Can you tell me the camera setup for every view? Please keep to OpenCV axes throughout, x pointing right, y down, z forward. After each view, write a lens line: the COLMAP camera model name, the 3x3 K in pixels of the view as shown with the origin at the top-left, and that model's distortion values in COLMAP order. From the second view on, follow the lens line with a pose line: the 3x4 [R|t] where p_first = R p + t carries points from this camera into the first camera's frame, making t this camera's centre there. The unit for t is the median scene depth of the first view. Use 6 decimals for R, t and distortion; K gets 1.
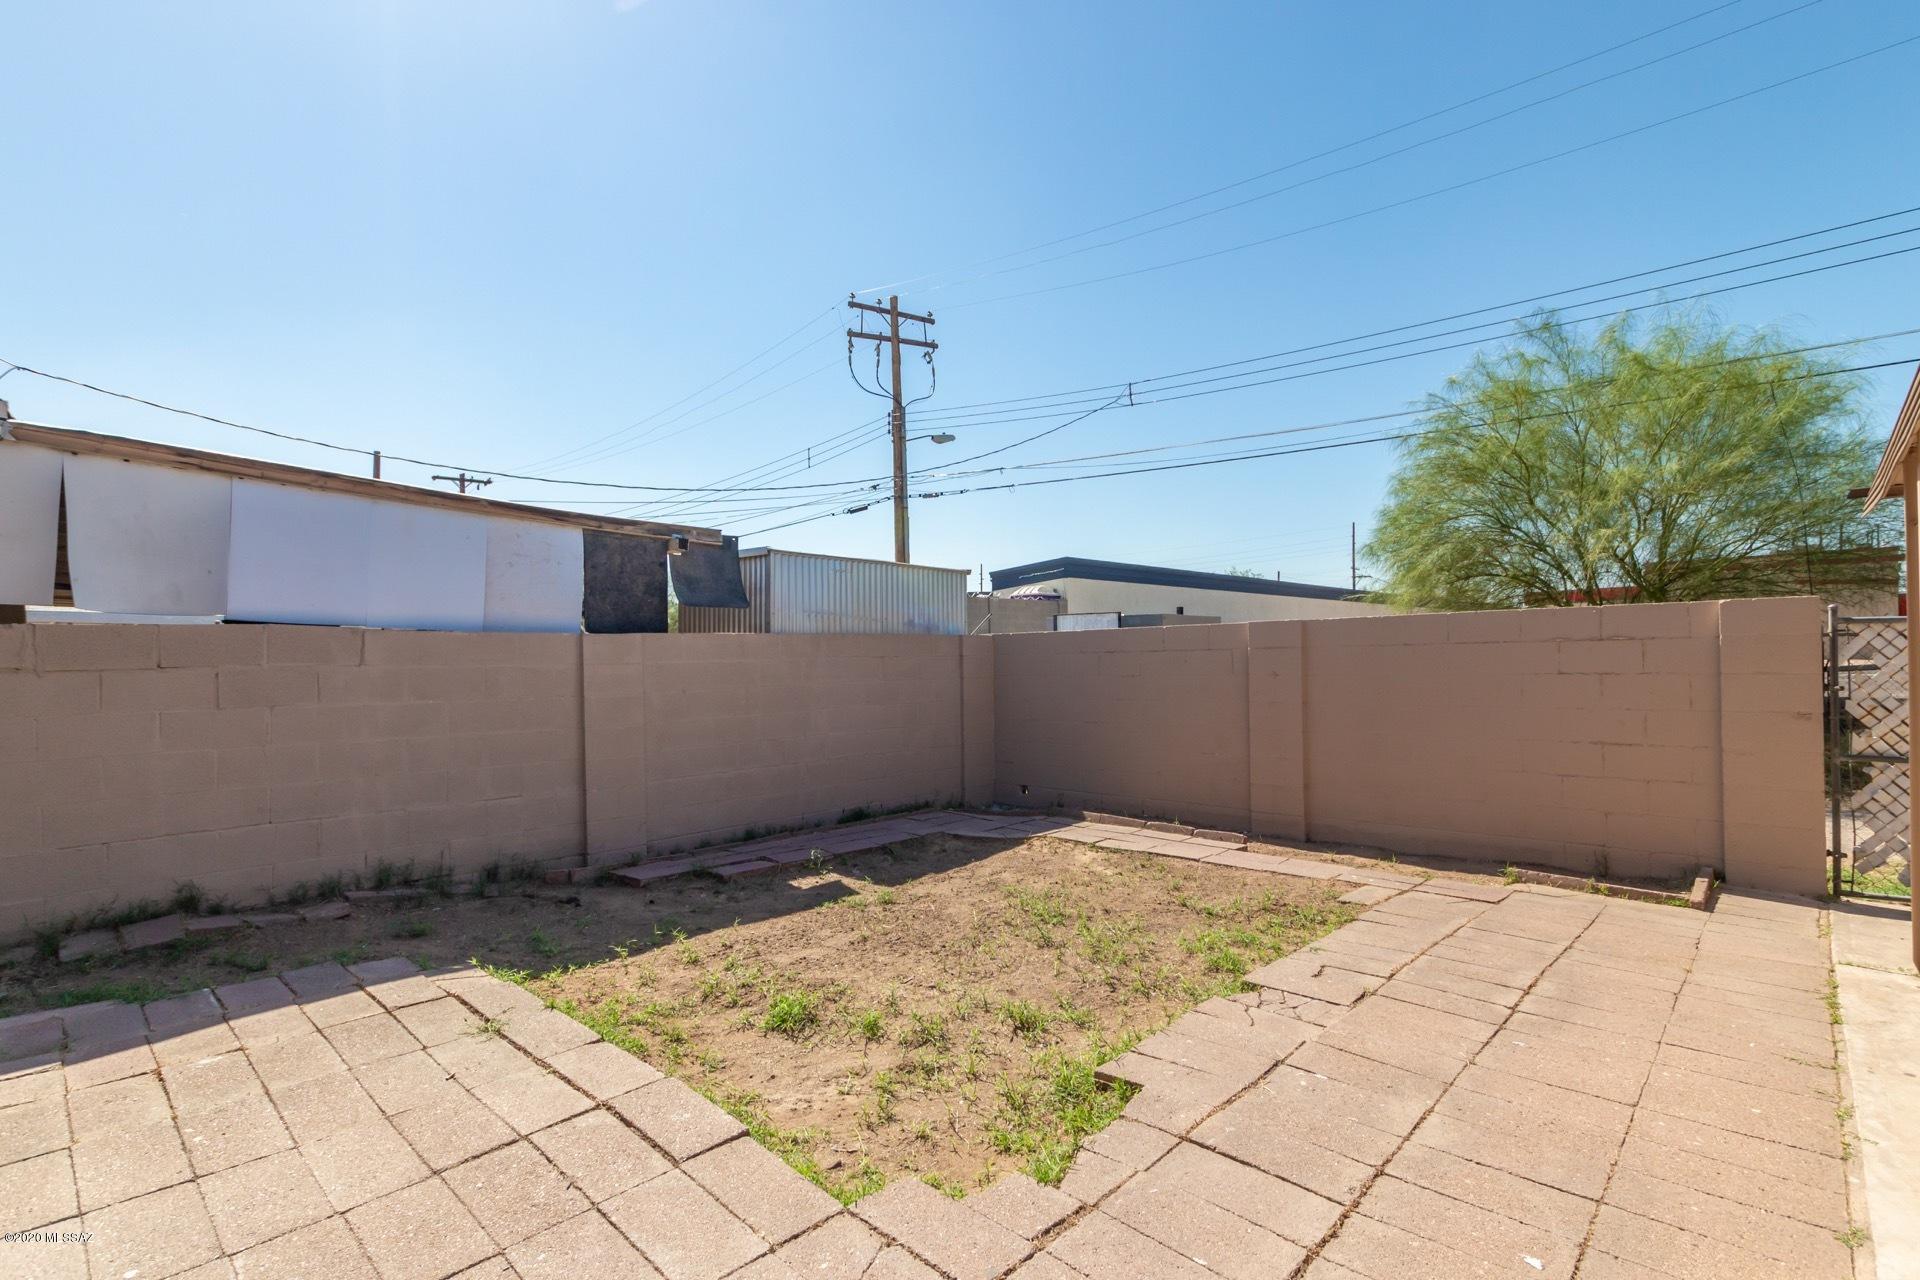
lens RADIAL K [[889.0, 0, 944.3], [0, 889.0, 645.6], [0, 0, 1]] dist [0.002467, -0.000505]
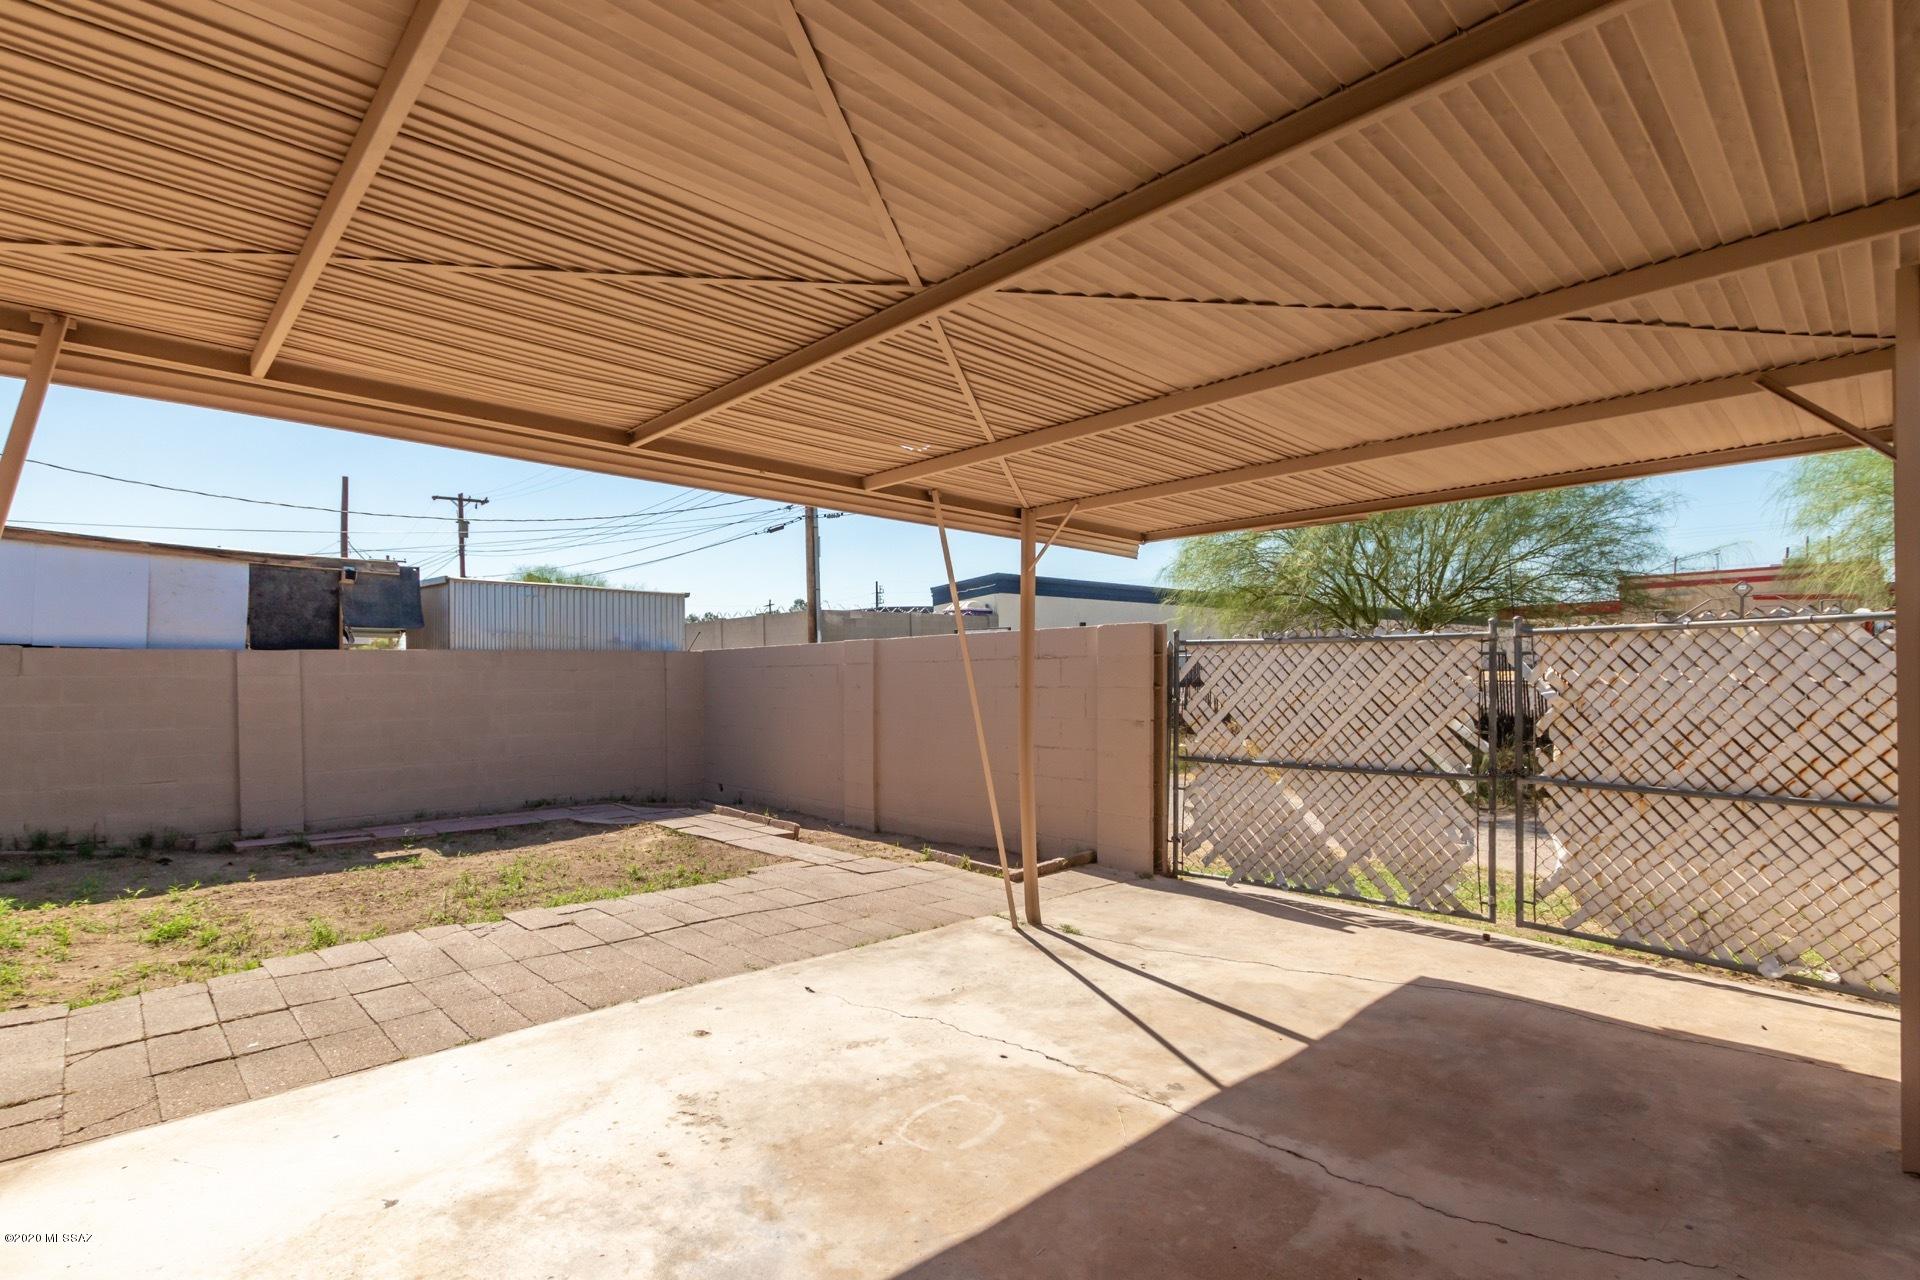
lens RADIAL K [[889.0, 0, 926.7], [0, 889.0, 682.0], [0, 0, 1]] dist [0.002467, -0.000505]
pose [[0.998117, 0.004769, -0.061161, 0.595428], [-0.003146, 0.999641, 0.026608, -0.005351], [0.061266, -0.026365, 0.997773, -0.158555]]
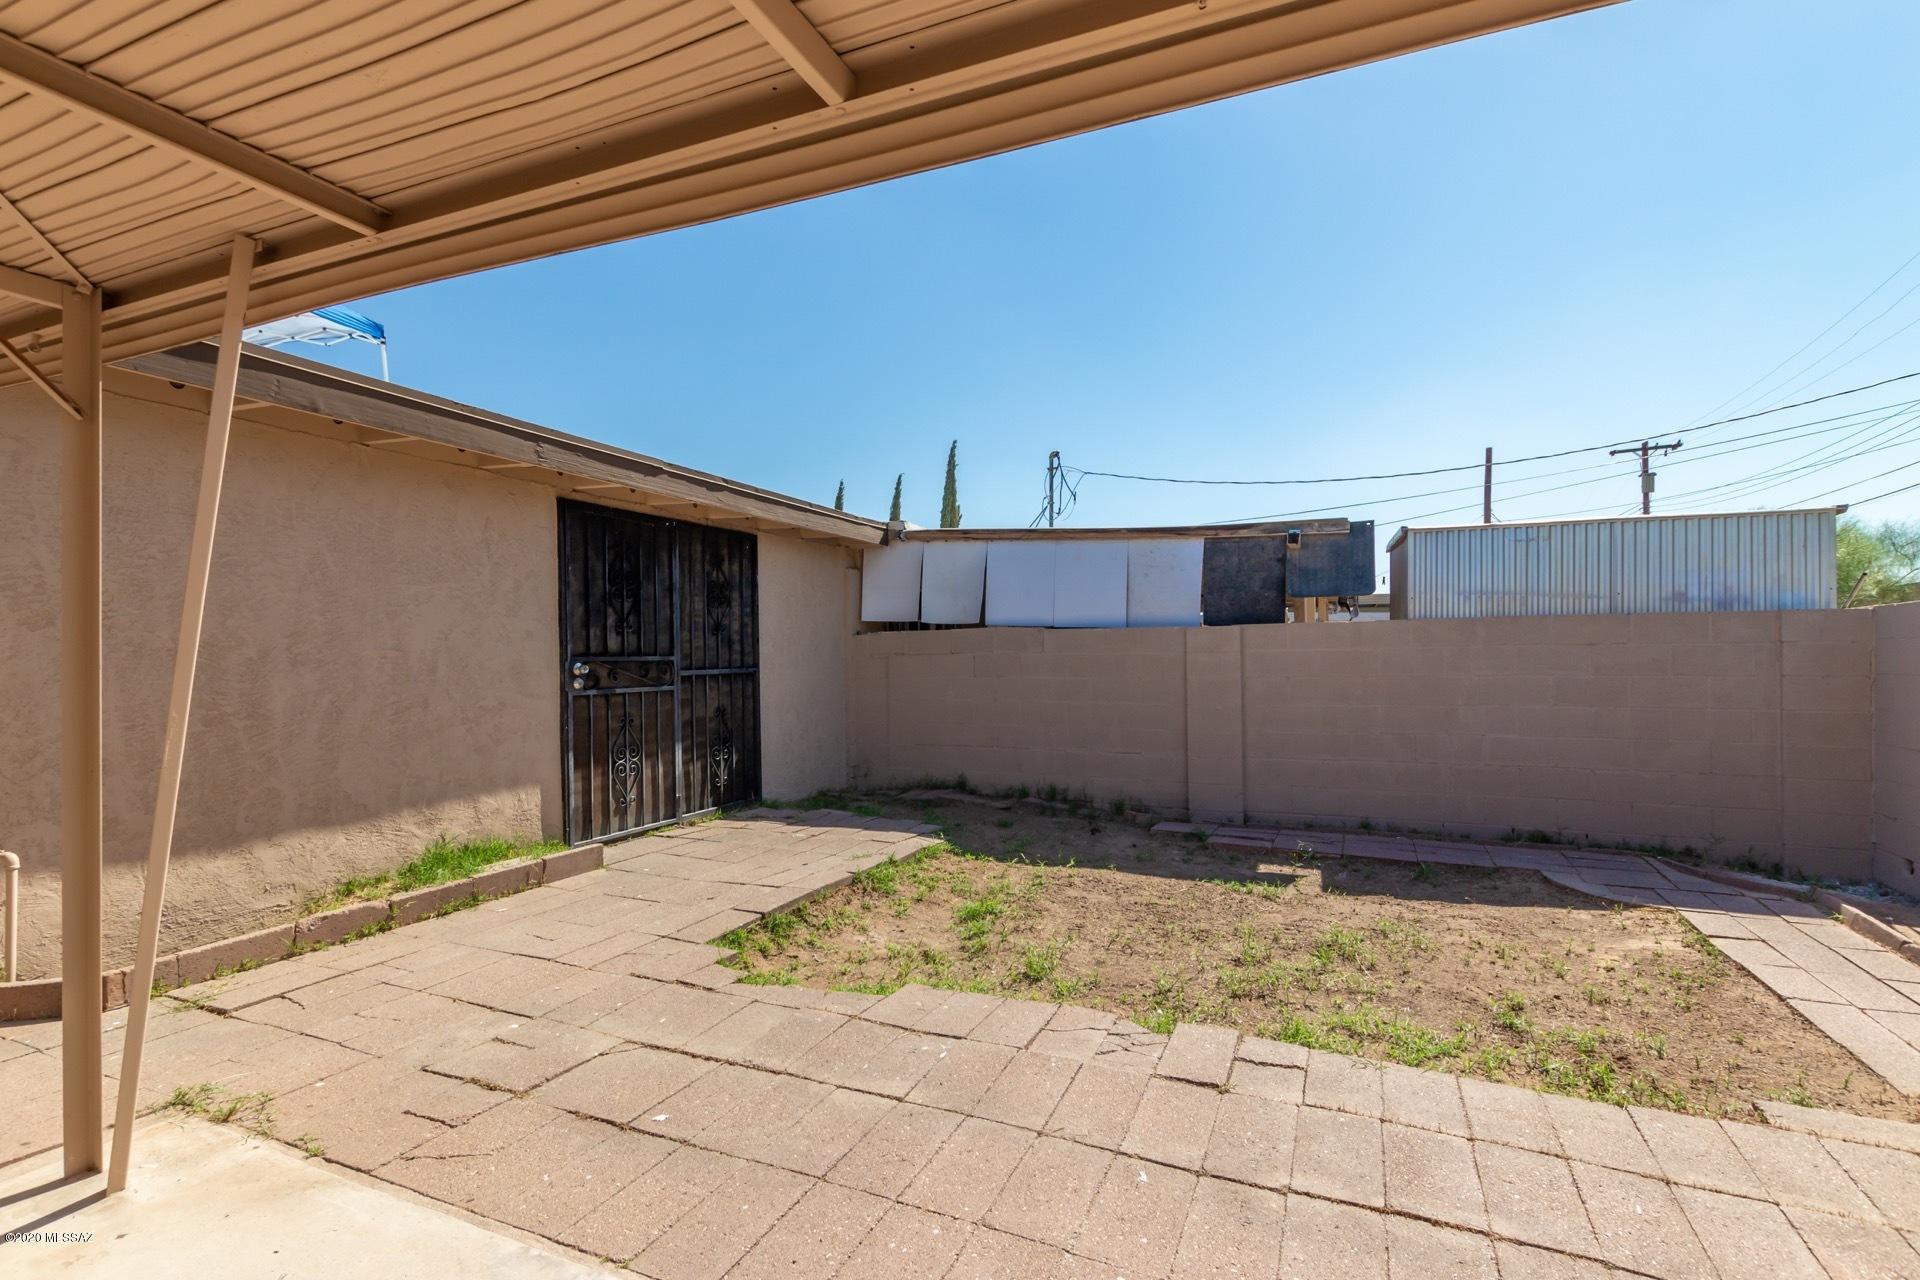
lens RADIAL K [[889.0, 0, 971.4], [0, 889.0, 651.3], [0, 0, 1]] dist [0.002467, -0.000505]
pose [[0.346431, 0.003299, -0.938070, 0.607764], [0.016555, 0.999817, 0.009630, 0.003167], [0.937929, -0.018866, 0.346313, 0.296522]]
